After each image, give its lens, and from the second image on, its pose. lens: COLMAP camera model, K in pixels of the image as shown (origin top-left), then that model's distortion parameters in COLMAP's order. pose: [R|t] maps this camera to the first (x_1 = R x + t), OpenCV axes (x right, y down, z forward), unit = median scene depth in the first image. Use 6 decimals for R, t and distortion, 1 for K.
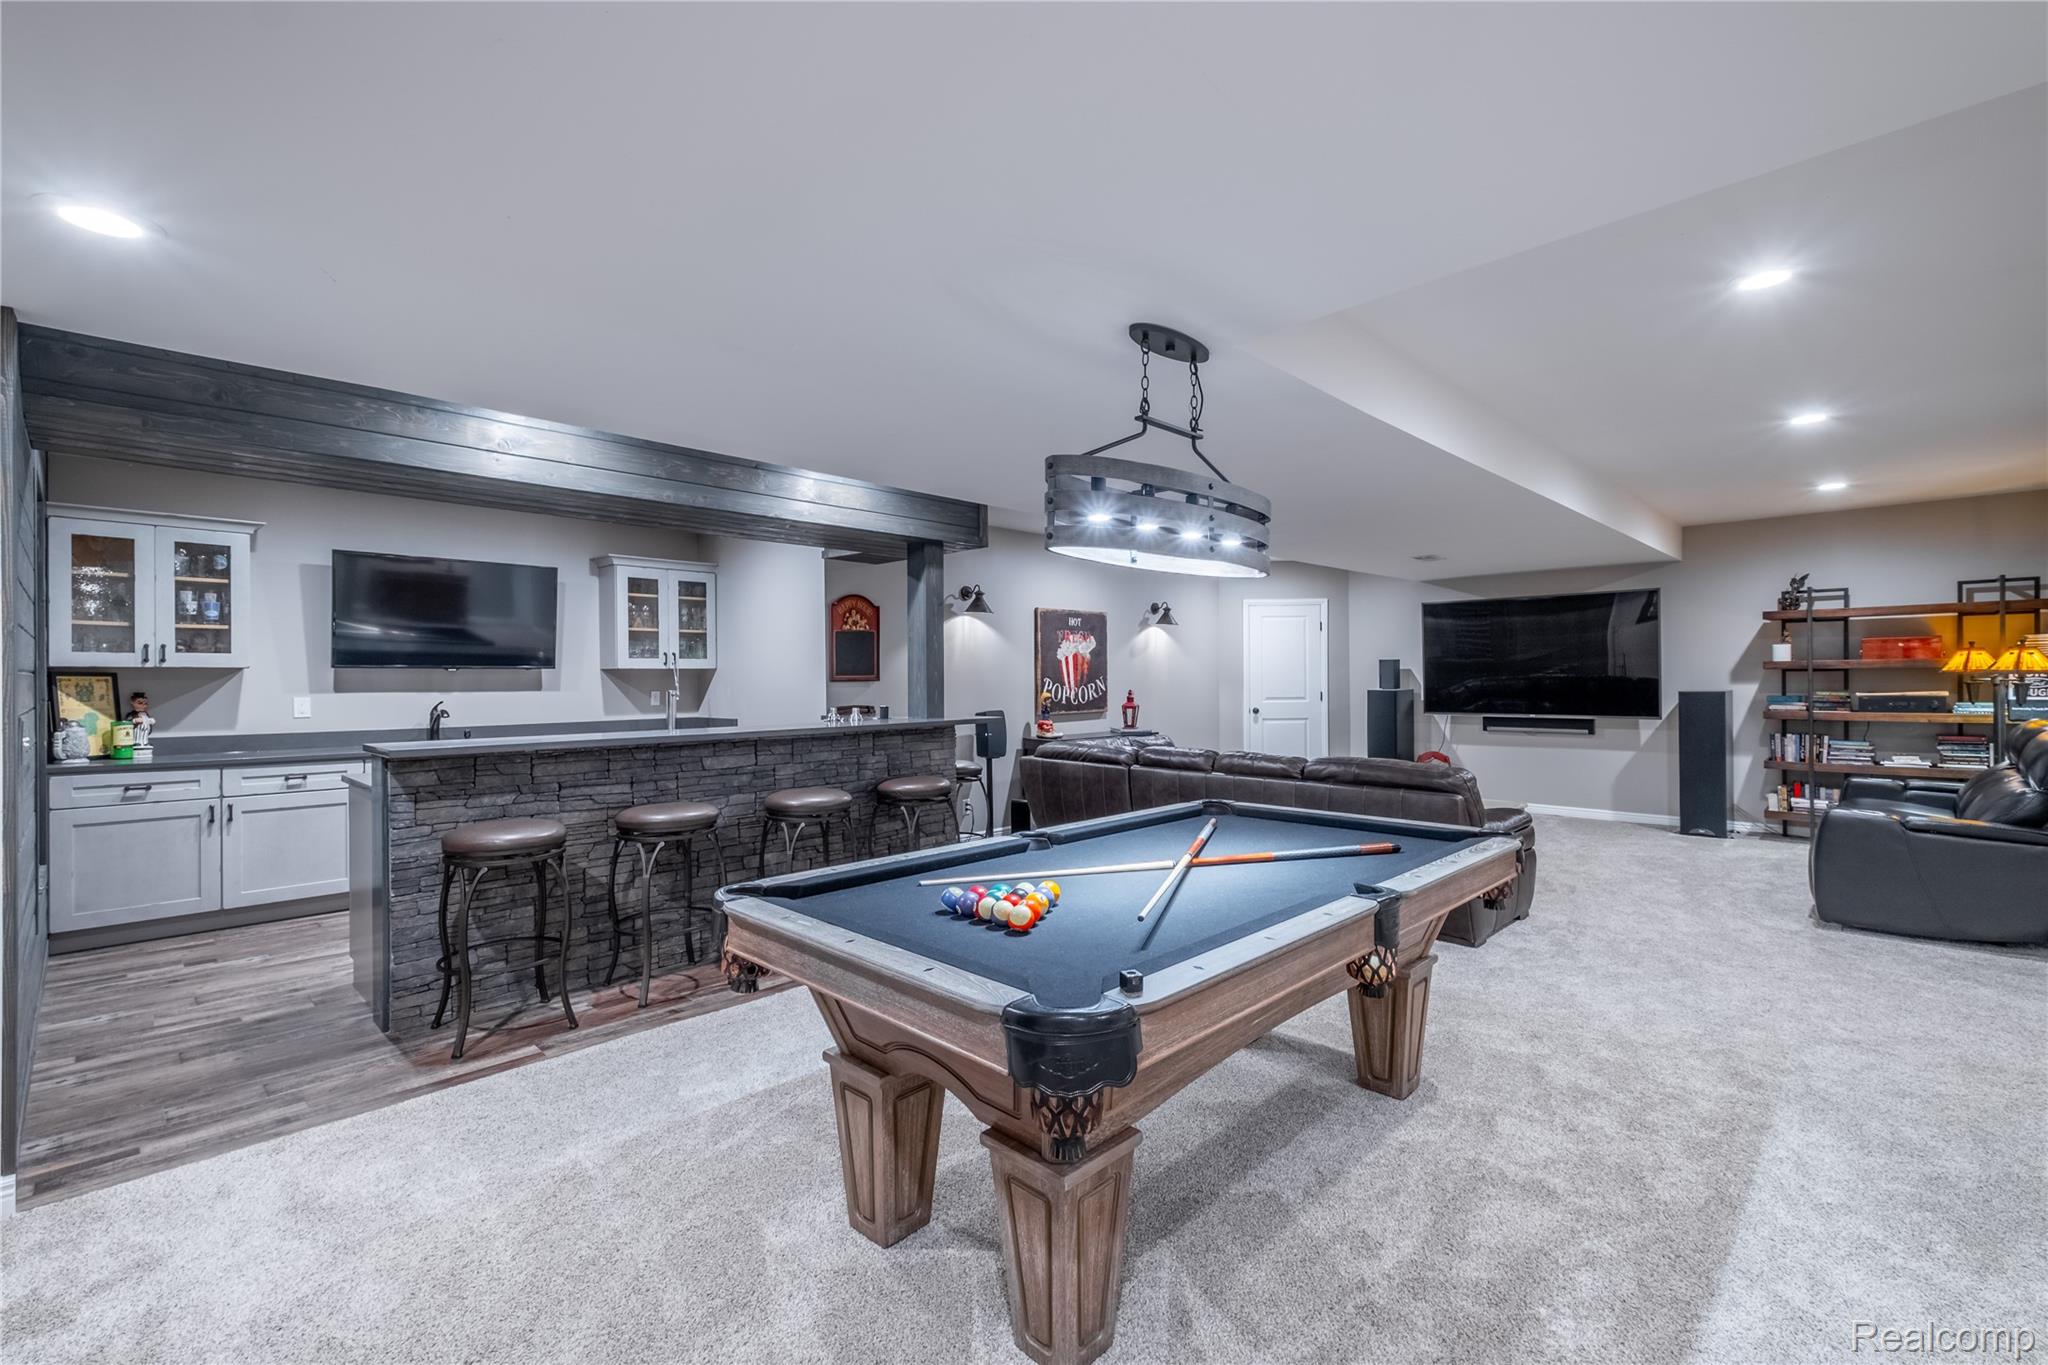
lens RADIAL K [[884.9, 0, 1032.3], [0, 884.9, 680.7], [0, 0, 1]] dist [0.026308, 0.000610]
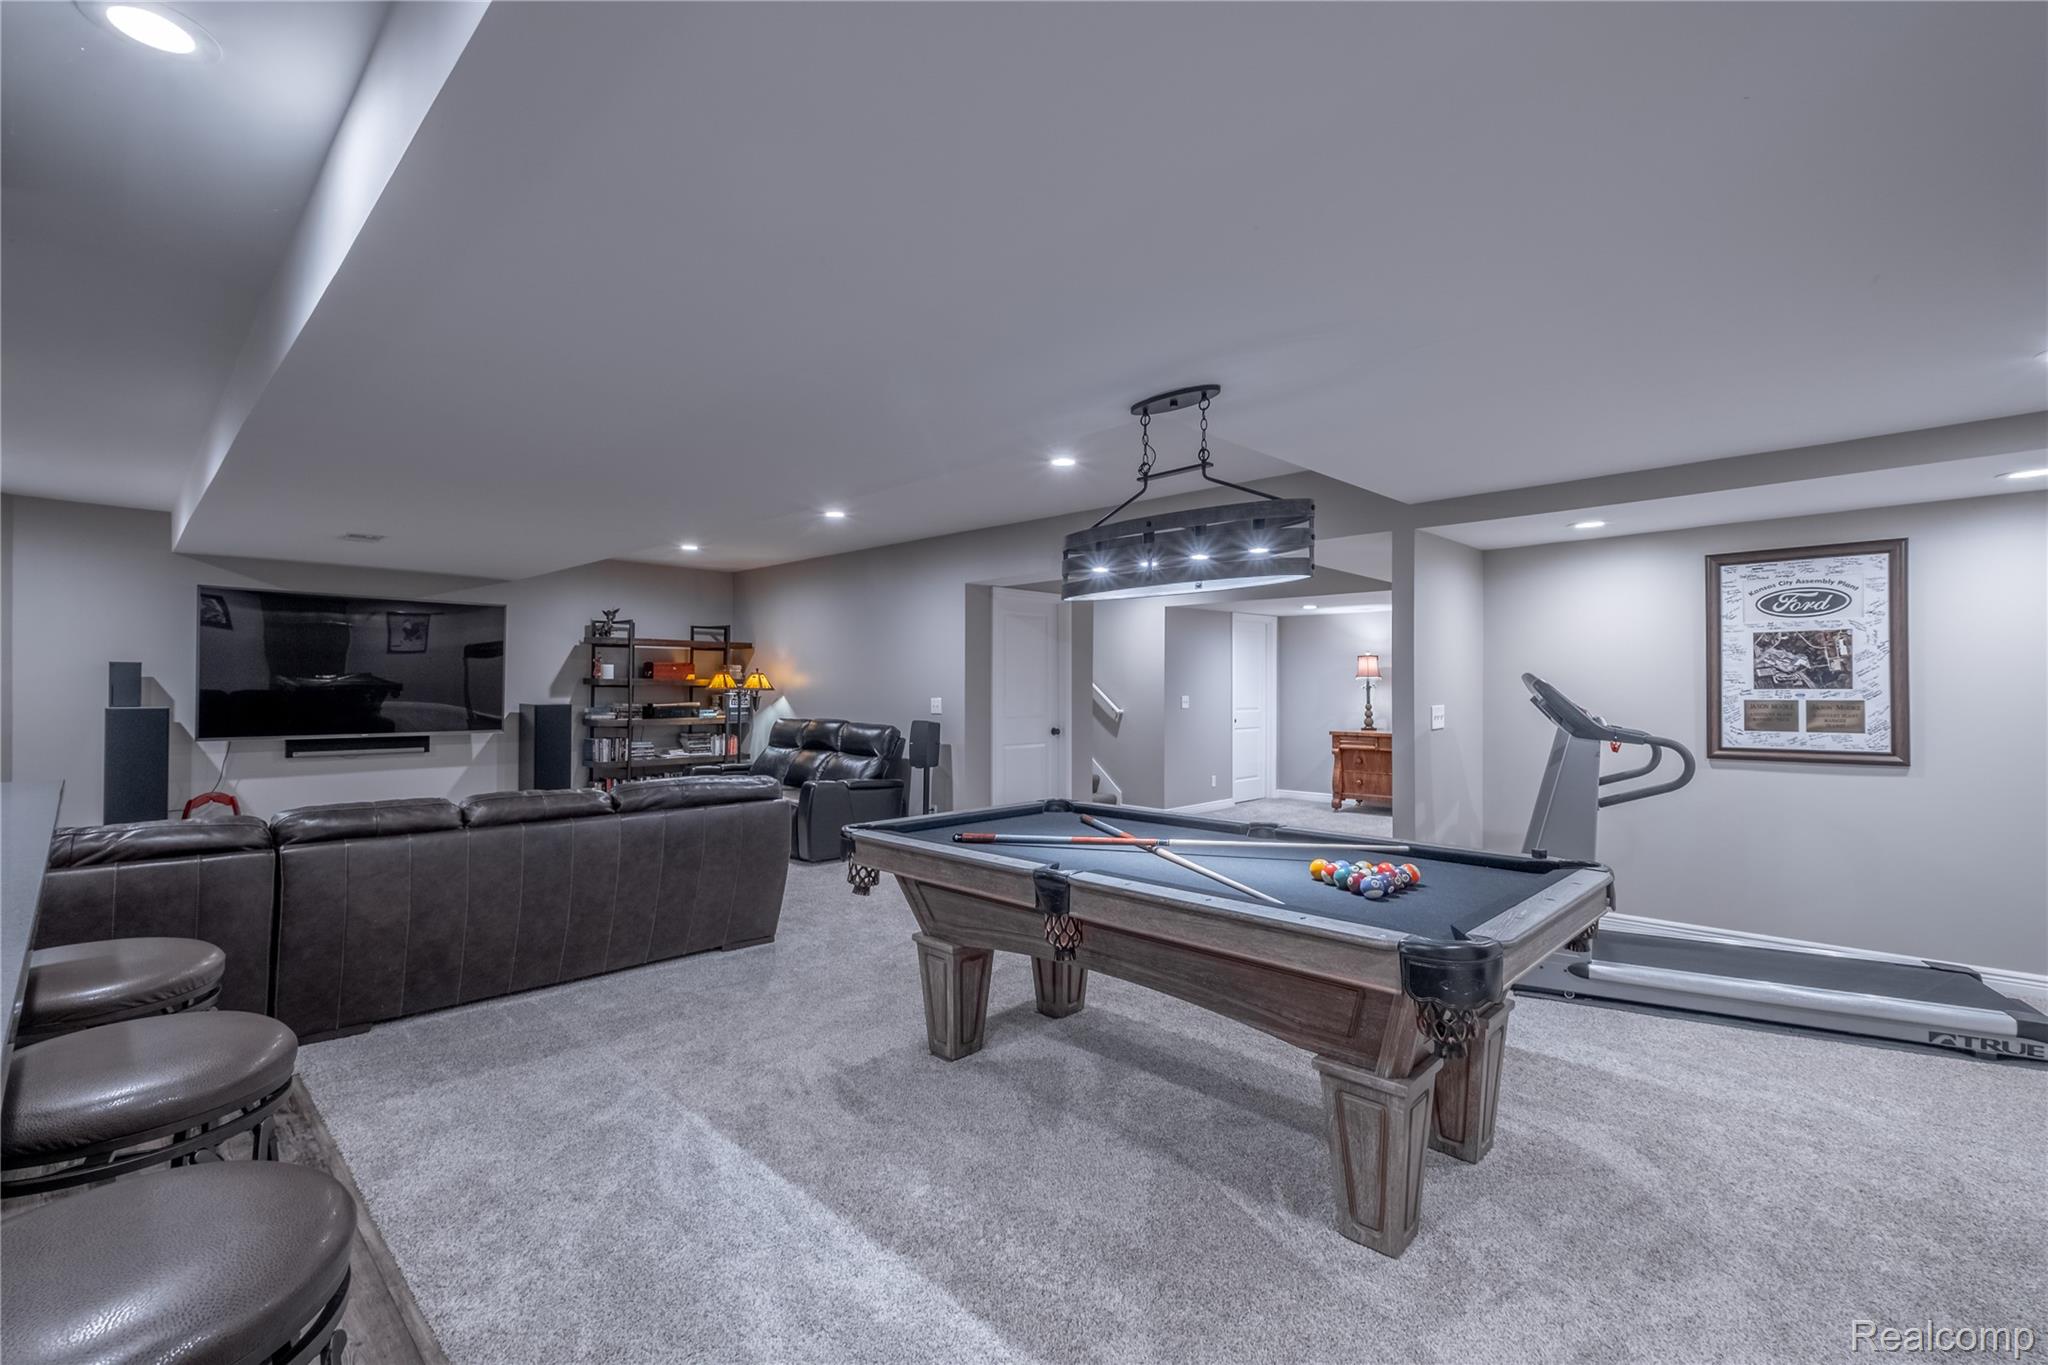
lens RADIAL K [[884.9, 0, 1033.0], [0, 884.9, 683.8], [0, 0, 1]] dist [0.026308, 0.000610]
pose [[-0.012125, 0.014364, 0.999823, -0.357847], [-0.000276, 0.999897, -0.014368, 0.002496], [-0.999926, -0.000451, -0.012119, 0.429845]]
